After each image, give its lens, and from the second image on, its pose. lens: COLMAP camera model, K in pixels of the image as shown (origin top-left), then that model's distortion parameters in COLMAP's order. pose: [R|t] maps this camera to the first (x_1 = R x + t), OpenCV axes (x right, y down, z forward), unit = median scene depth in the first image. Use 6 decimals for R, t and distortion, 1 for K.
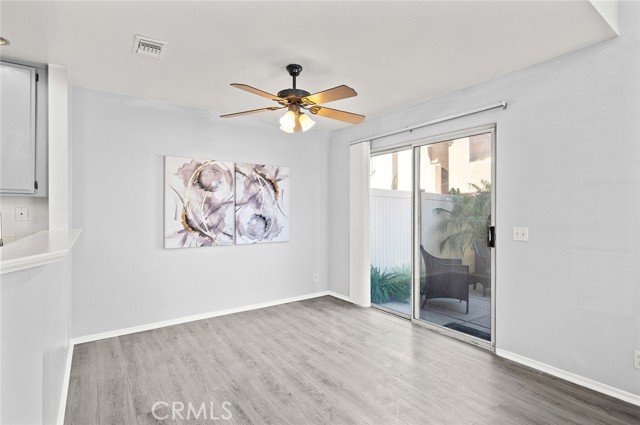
lens RADIAL K [[319.8, 0, 319.1], [0, 319.8, 208.2], [0, 0, 1]] dist [0.002049, 0.000932]
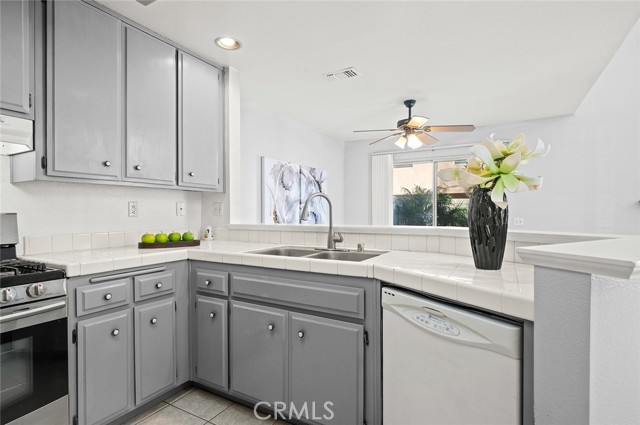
lens RADIAL K [[319.8, 0, 320.2], [0, 319.8, 214.0], [0, 0, 1]] dist [0.002049, 0.000932]
pose [[0.907781, -0.008927, 0.419350, -0.725791], [0.004363, 0.999920, 0.011844, 0.018142], [-0.419422, -0.008922, 0.907748, -0.067427]]
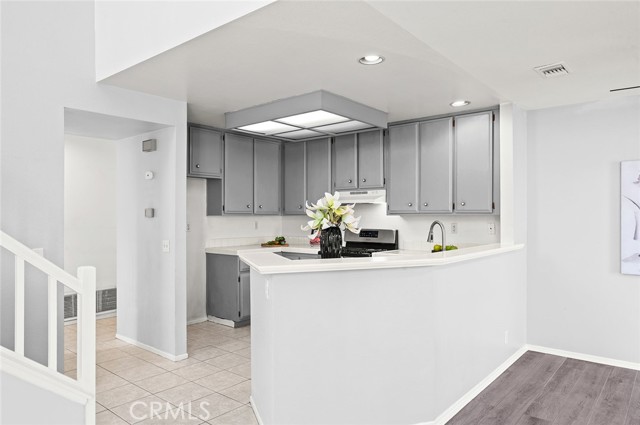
lens RADIAL K [[429.8, 0, 315.7], [0, 429.8, 215.1], [0, 0, 1]] dist [-0.003164, 0.005833]
pose [[0.237028, -0.001160, -0.971502, 0.392438], [0.007523, 0.999971, 0.000641, -0.030436], [0.971474, -0.007460, 0.237030, -0.033270]]
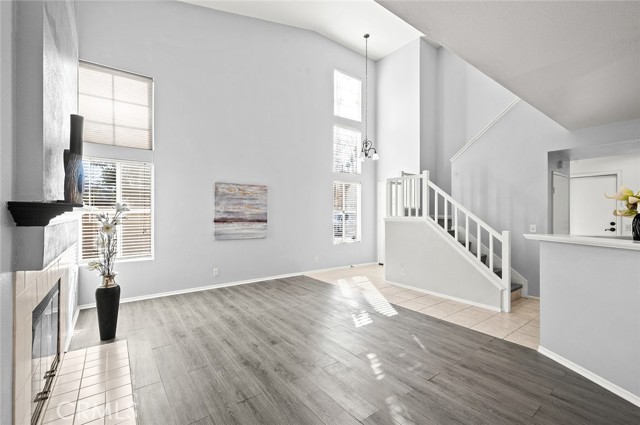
lens RADIAL K [[272.9, 0, 323.6], [0, 272.9, 214.5], [0, 0, 1]] dist [0.001787, 0.001181]
pose [[-0.999627, -0.002669, -0.027186, 0.313639], [-0.002581, 0.999991, -0.003294, -0.004756], [0.027194, -0.003222, -0.999625, 0.765736]]
